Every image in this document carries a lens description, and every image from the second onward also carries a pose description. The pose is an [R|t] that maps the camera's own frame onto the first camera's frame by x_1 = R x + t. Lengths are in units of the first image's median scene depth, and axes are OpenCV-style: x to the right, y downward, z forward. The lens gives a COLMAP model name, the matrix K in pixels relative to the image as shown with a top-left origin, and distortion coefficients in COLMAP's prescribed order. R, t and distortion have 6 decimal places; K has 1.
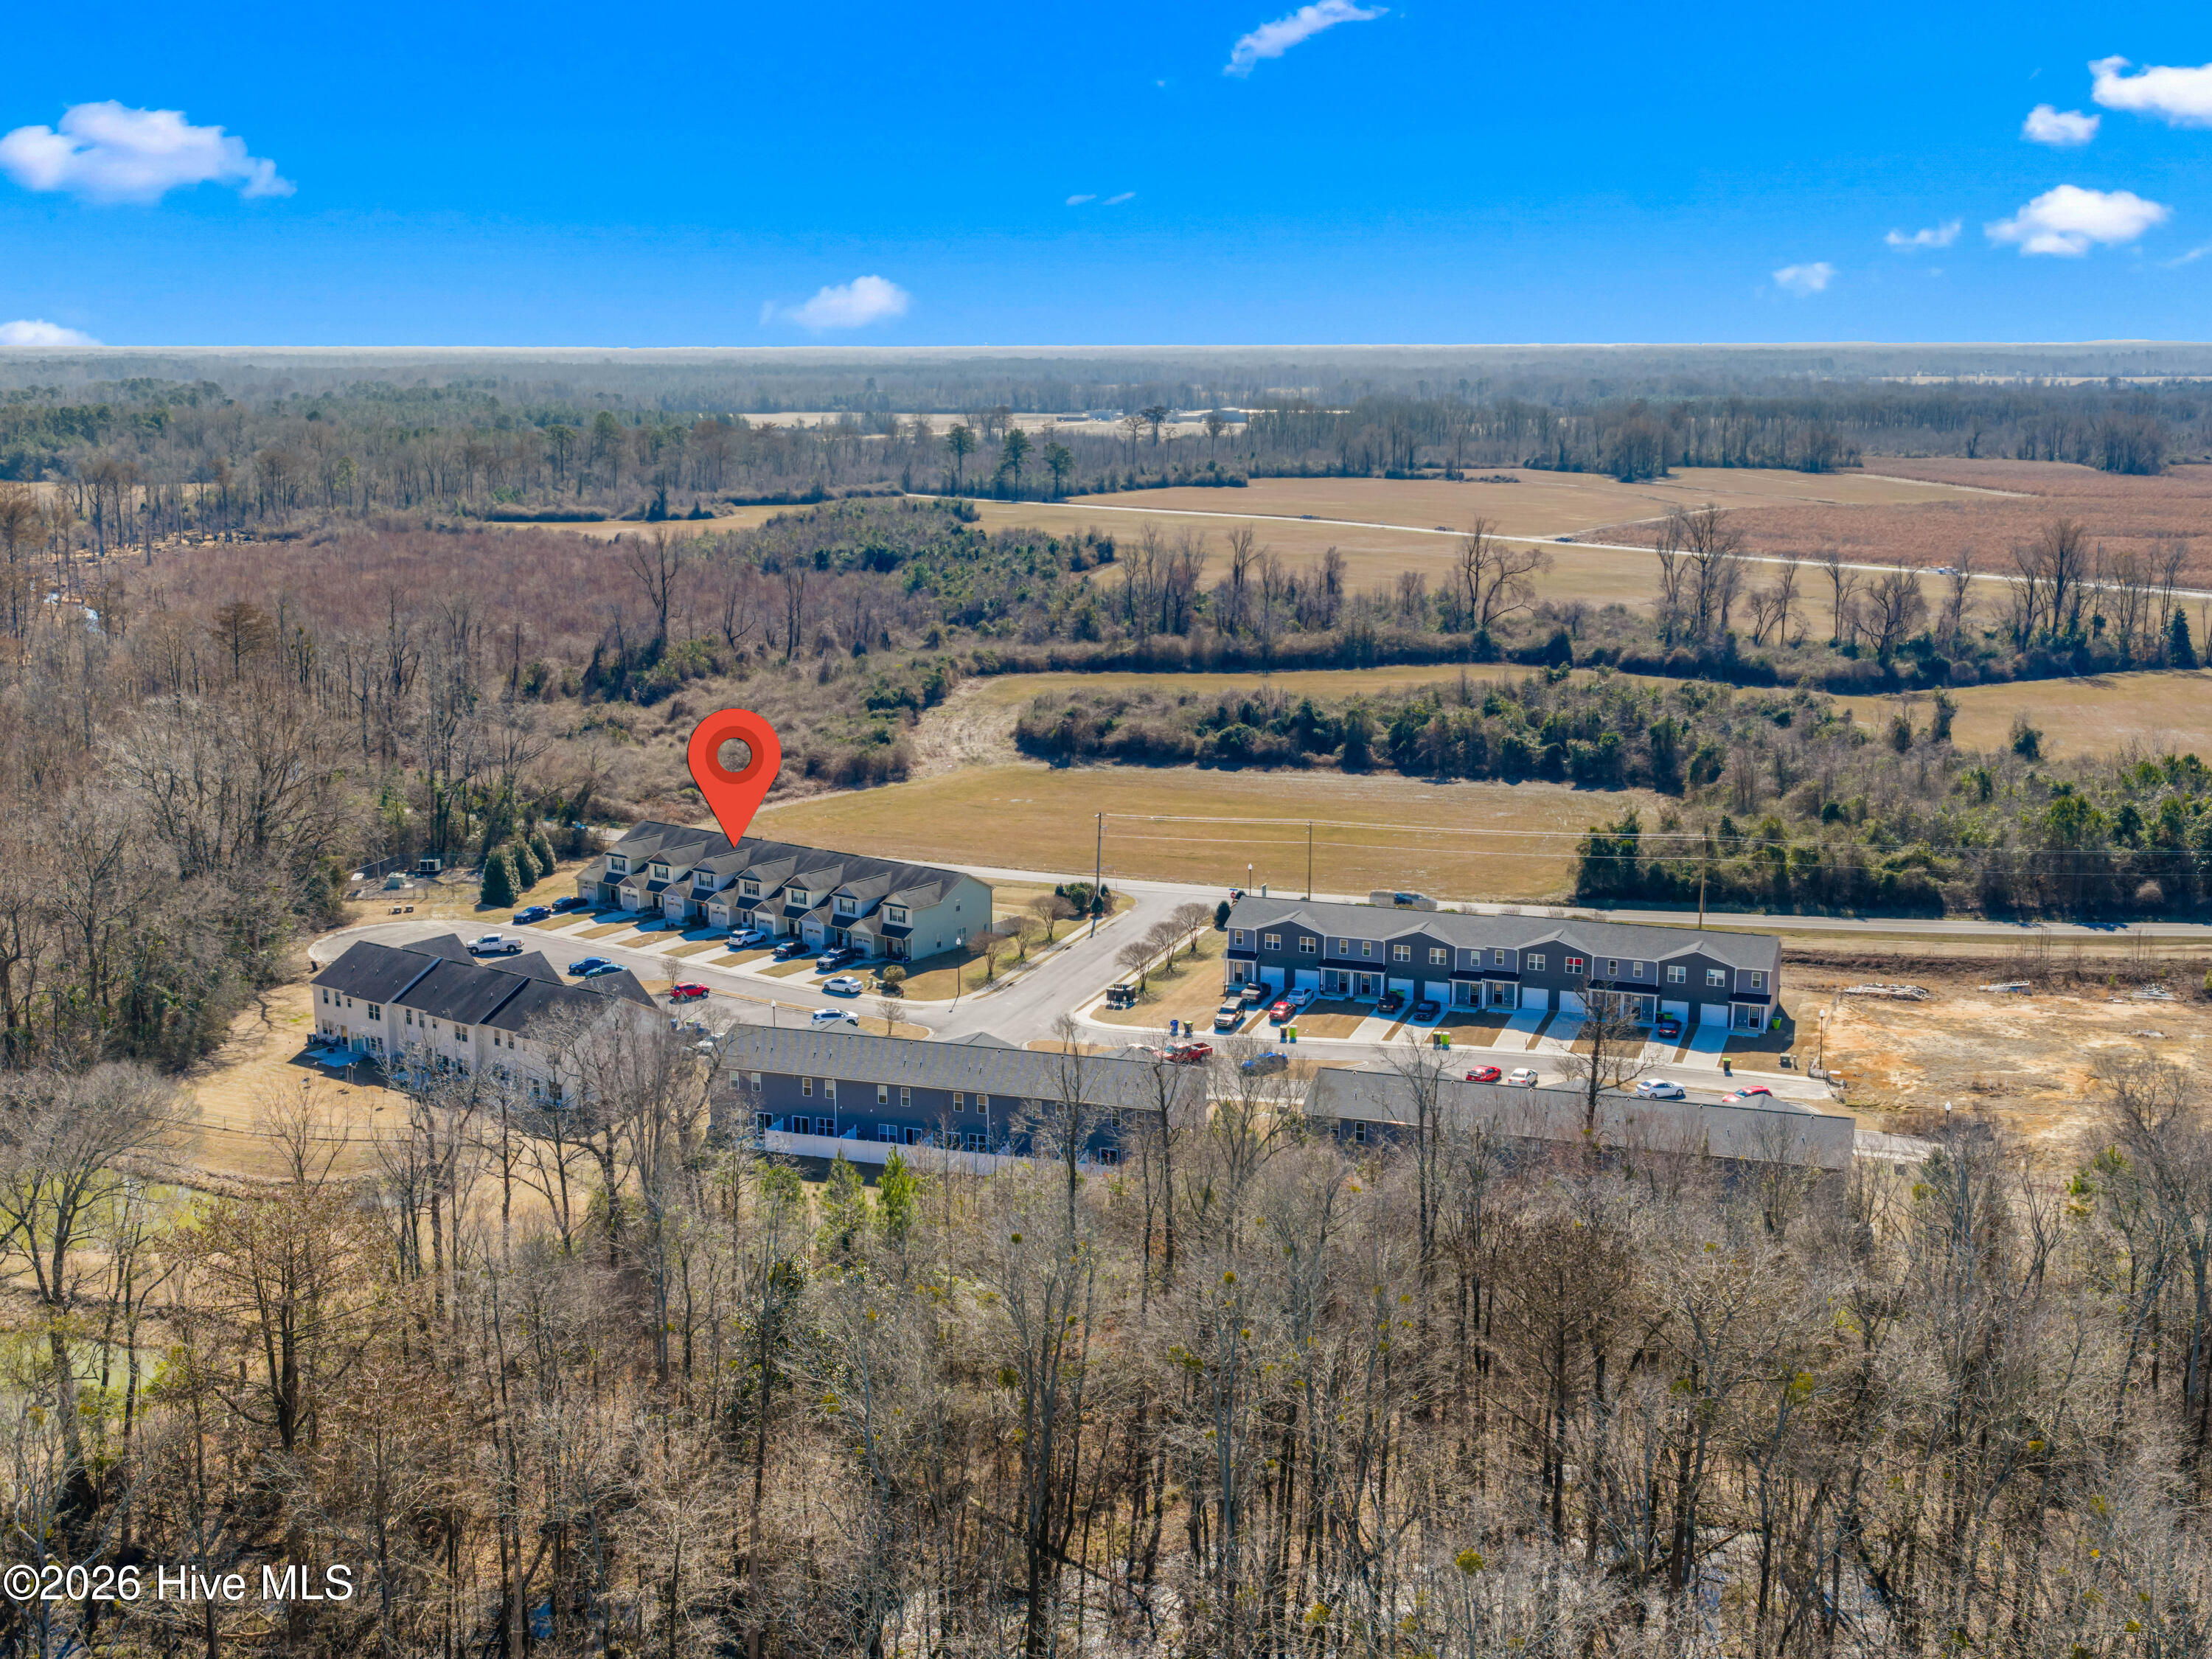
lens RADIAL K [[2463.3, 0, 1093.7], [0, 2463.3, 828.1], [0, 0, 1]] dist [0.061753, -0.186502]
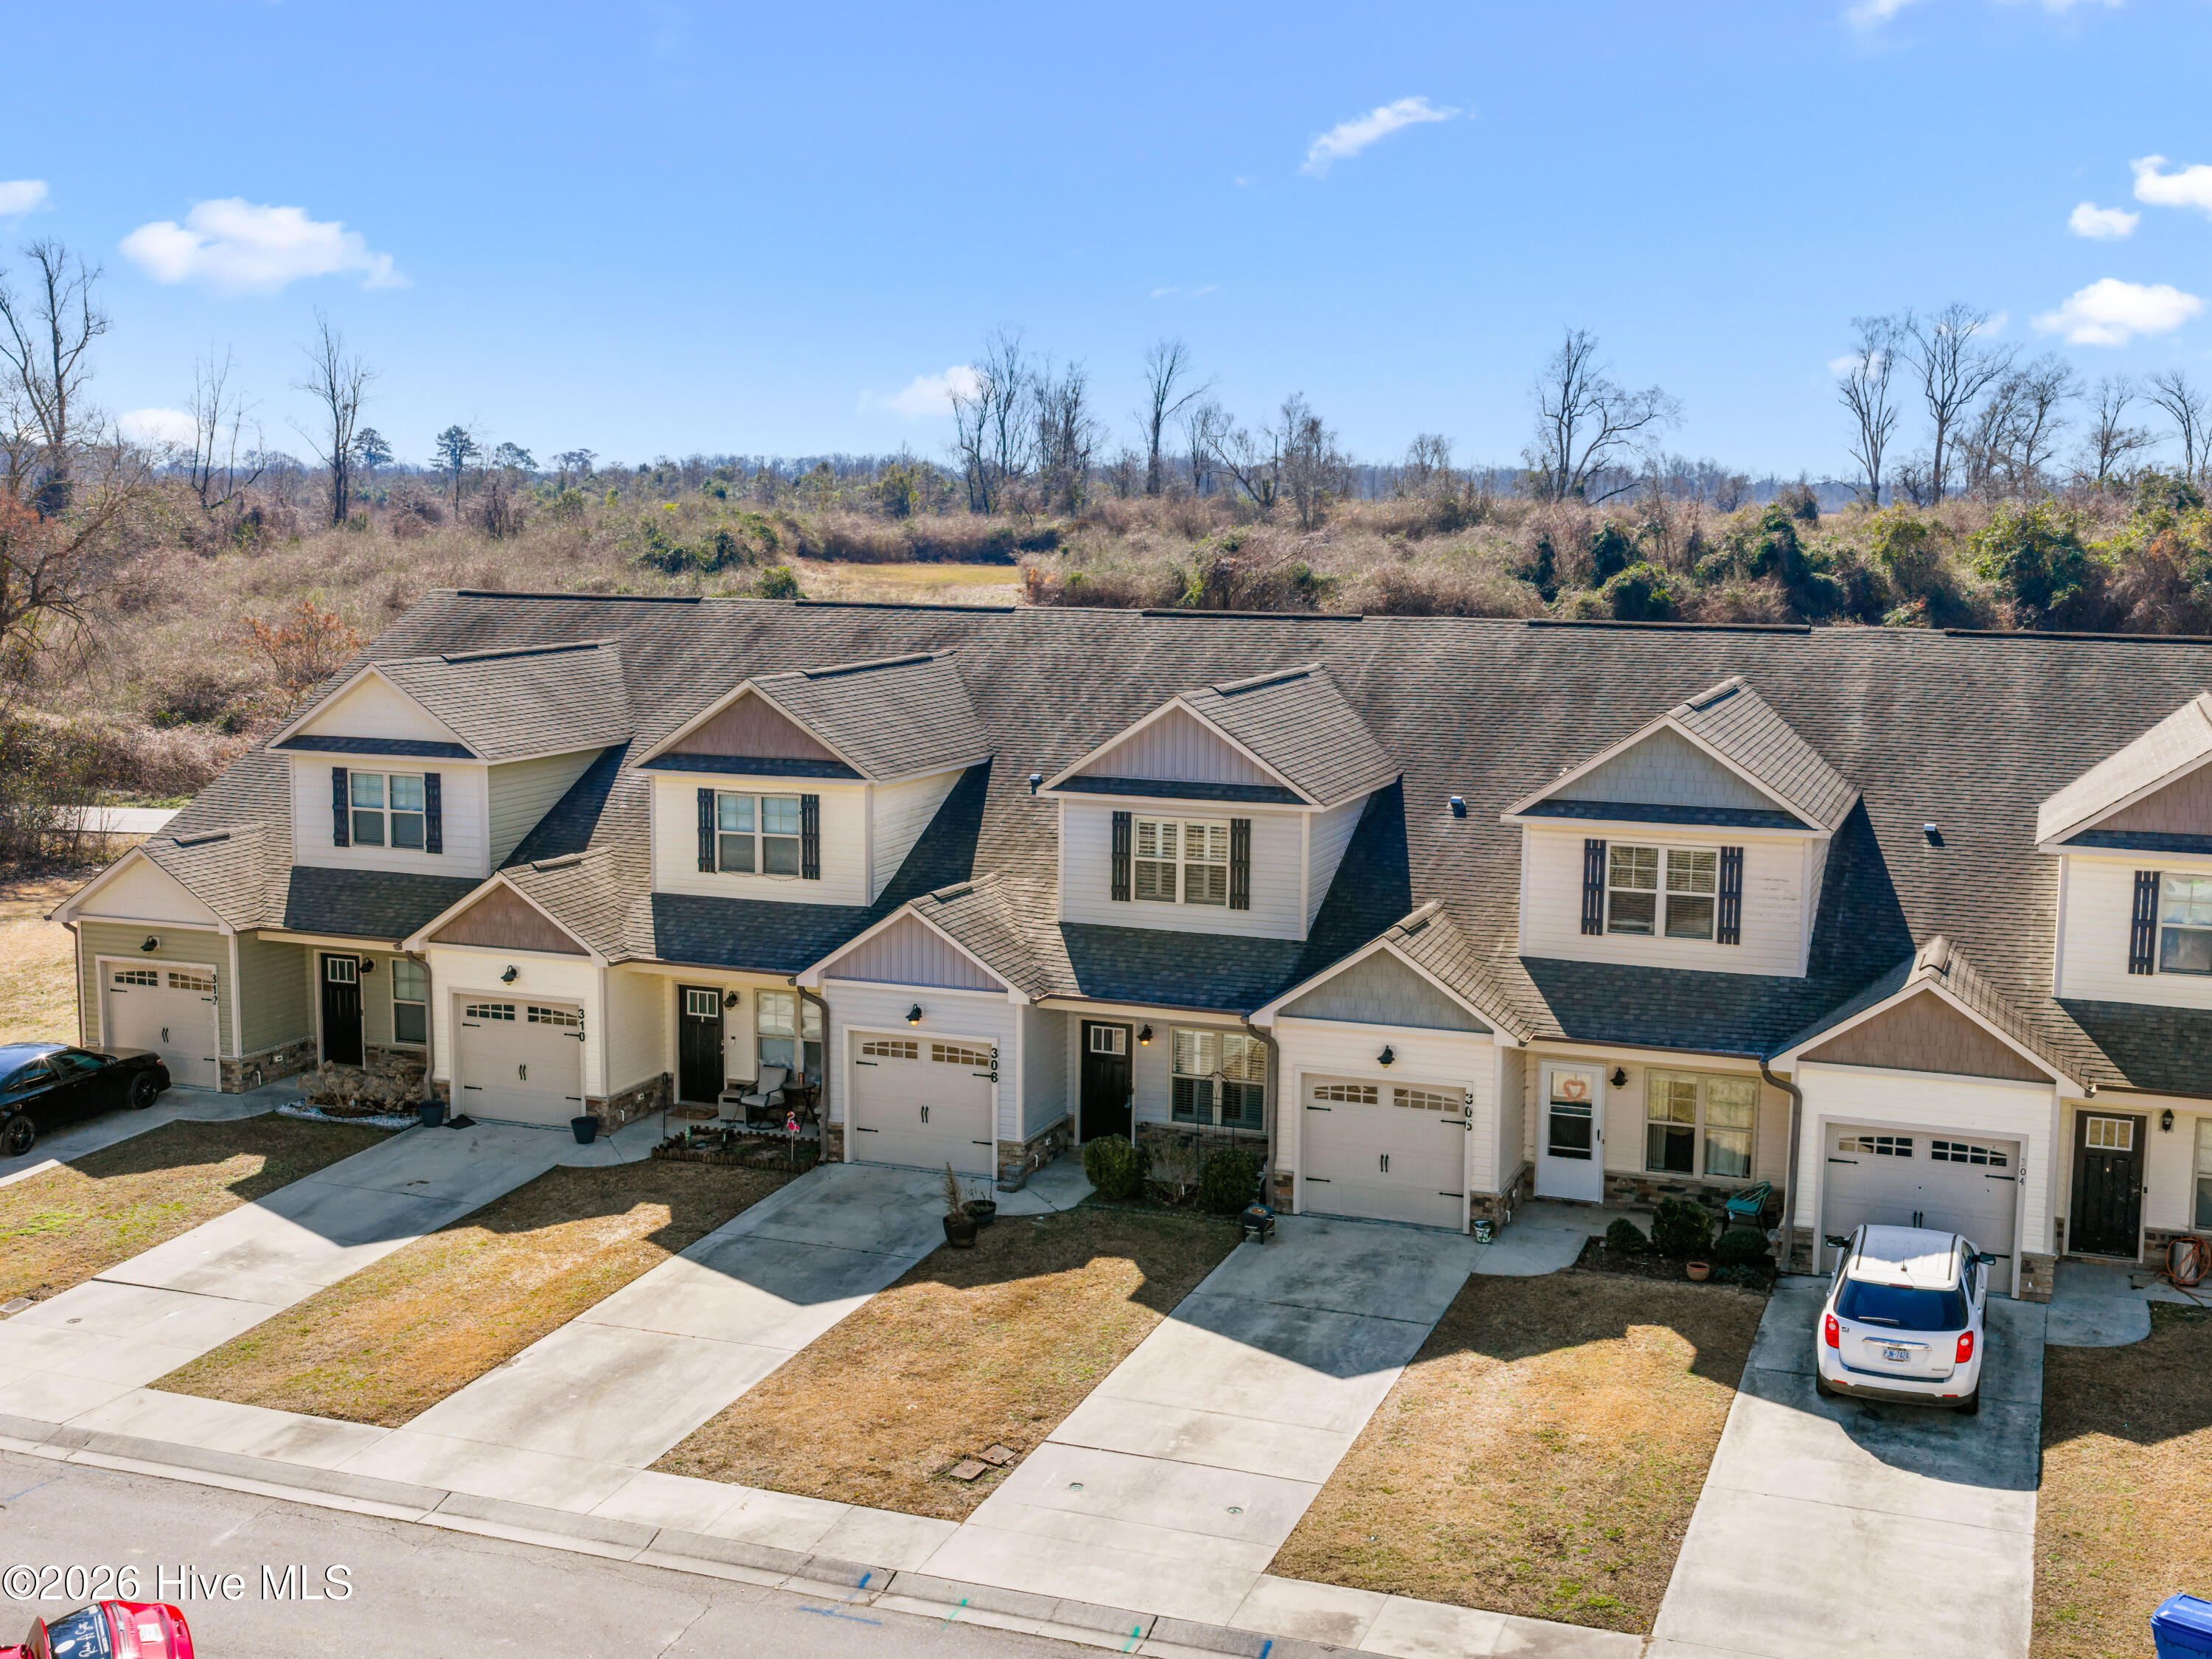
lens RADIAL K [[2463.3, 0, 1093.7], [0, 2463.3, 828.1], [0, 0, 1]] dist [0.061753, -0.186502]
pose [[0.960919, -0.036460, 0.274417, -0.194165], [0.052686, 0.997257, -0.051991, 0.025823], [-0.271768, 0.064418, 0.960204, 0.857590]]
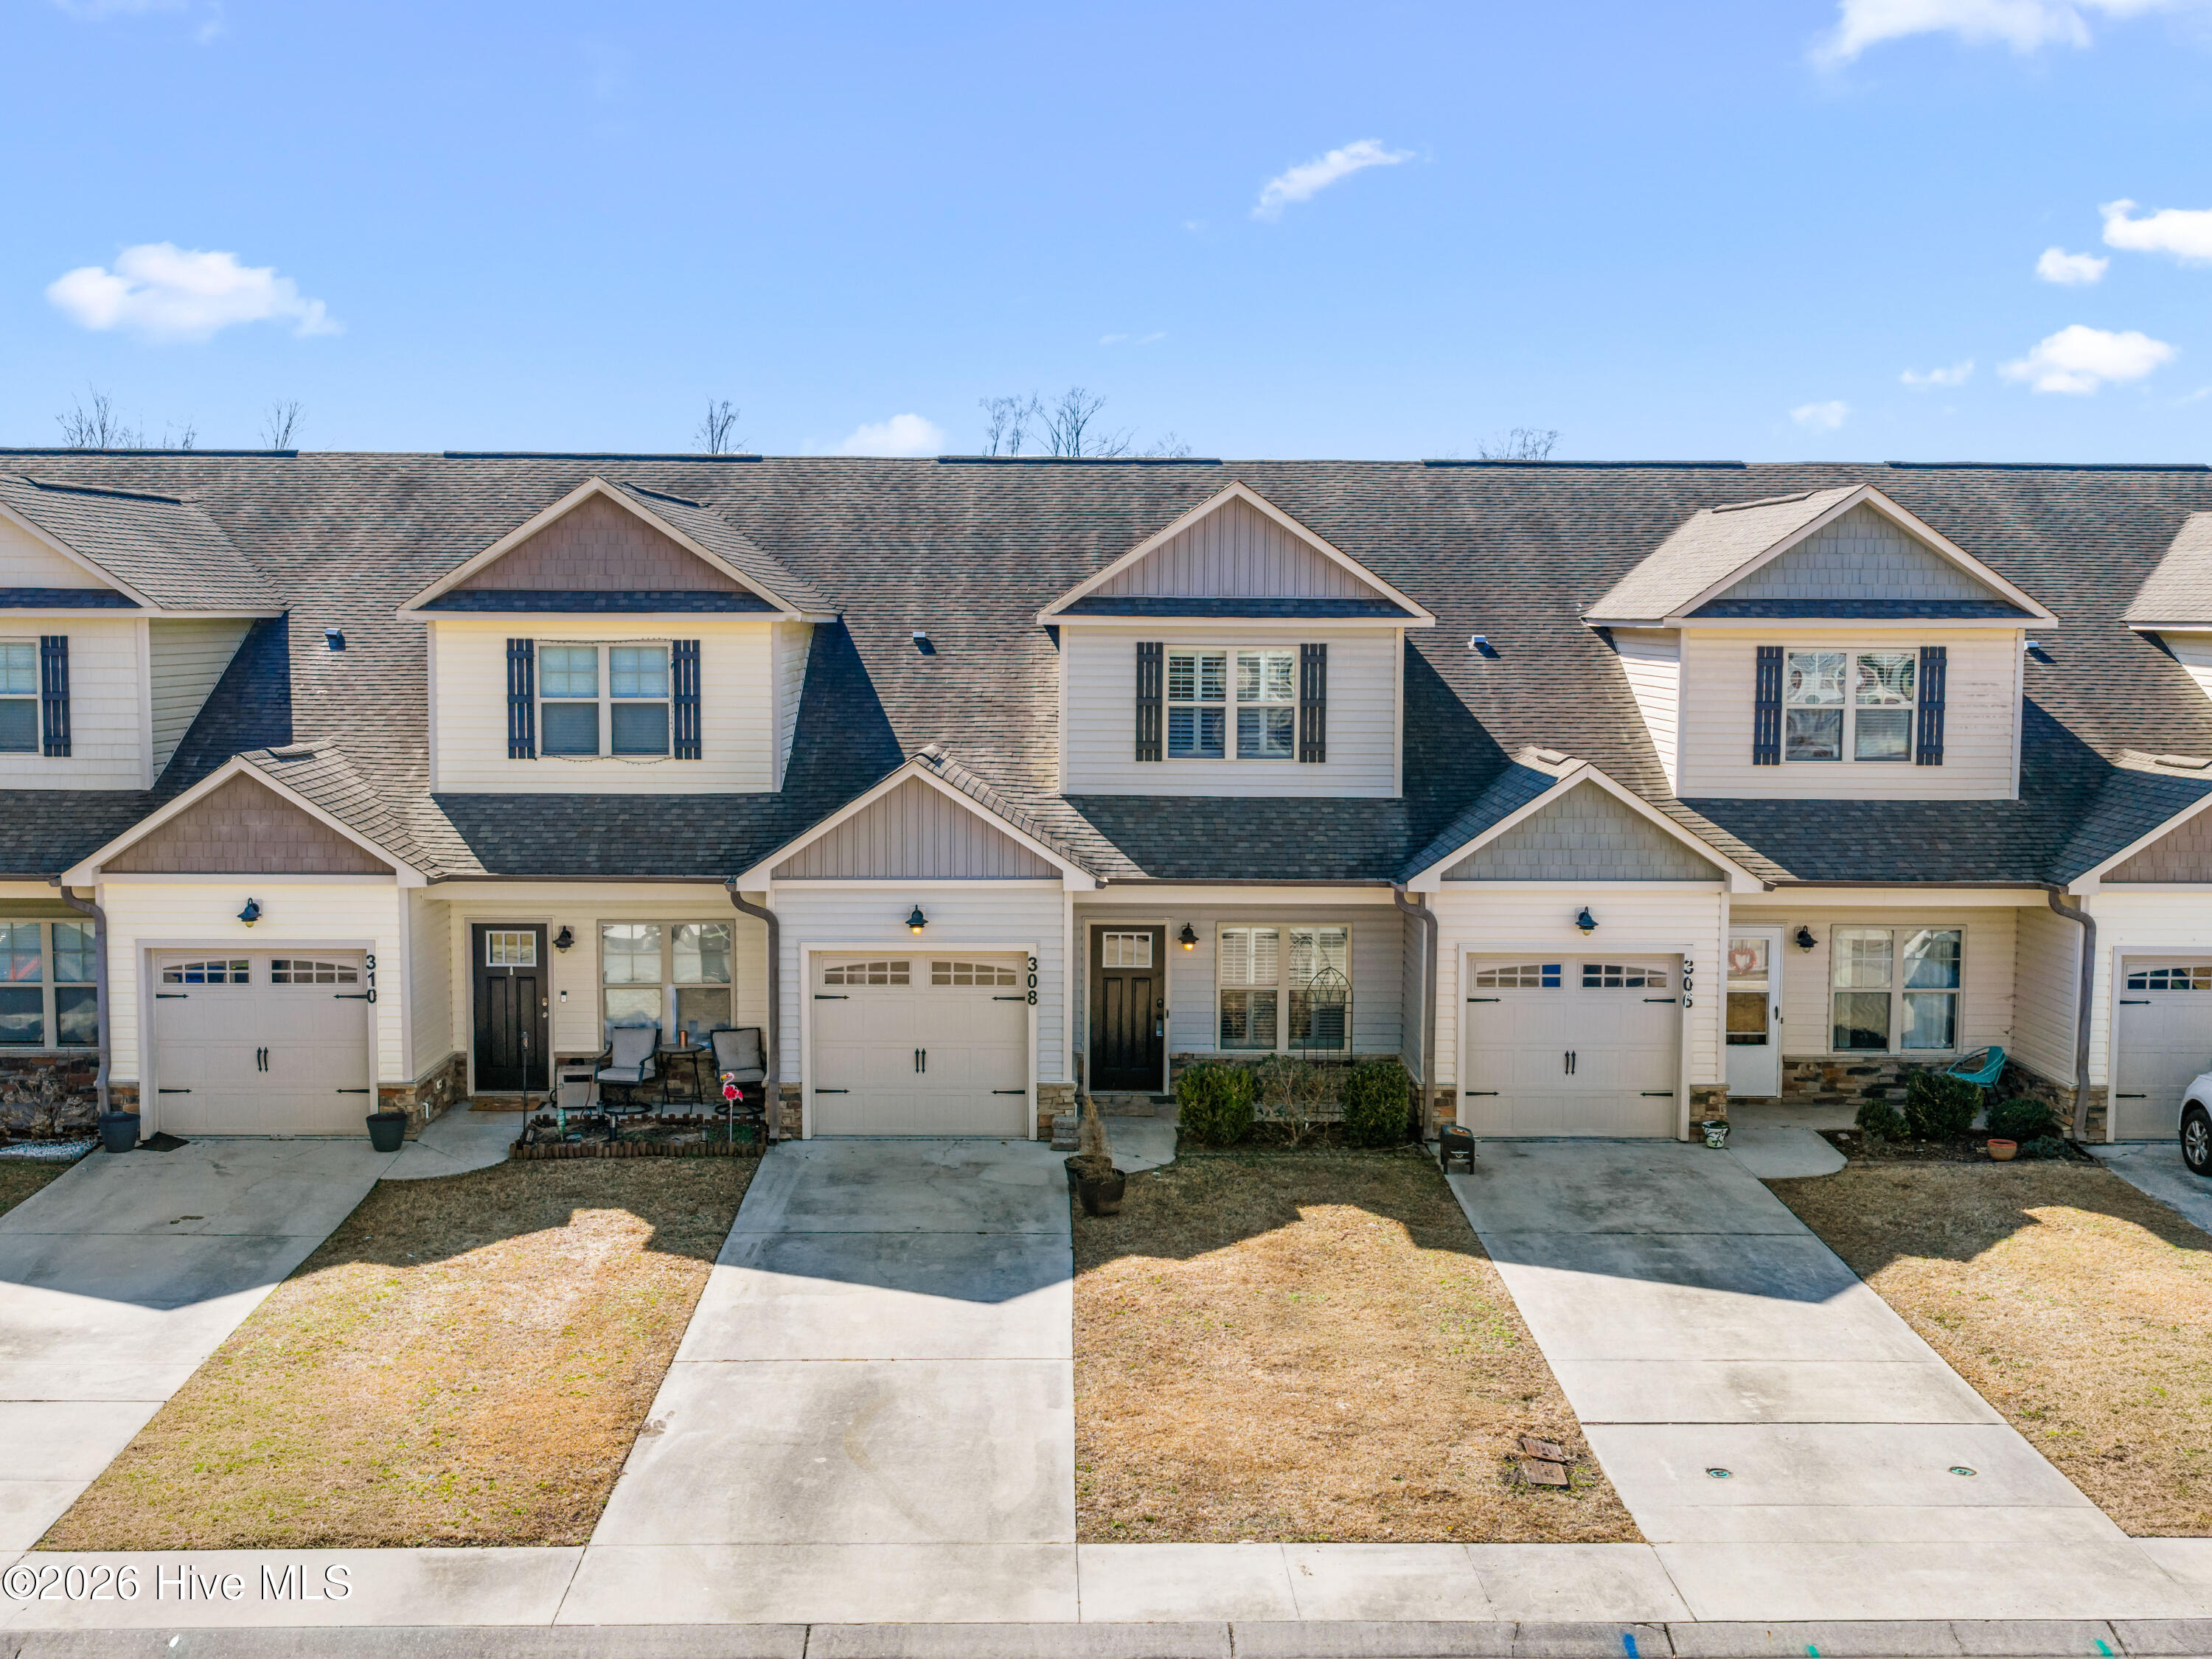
lens RADIAL K [[2463.3, 0, 1093.7], [0, 2463.3, 828.1], [0, 0, 1]] dist [0.061753, -0.186502]
pose [[0.788372, -0.056172, 0.612629, -0.219394], [0.119297, 0.990879, -0.062666, 0.031512], [-0.603521, 0.122489, 0.787883, 0.906378]]
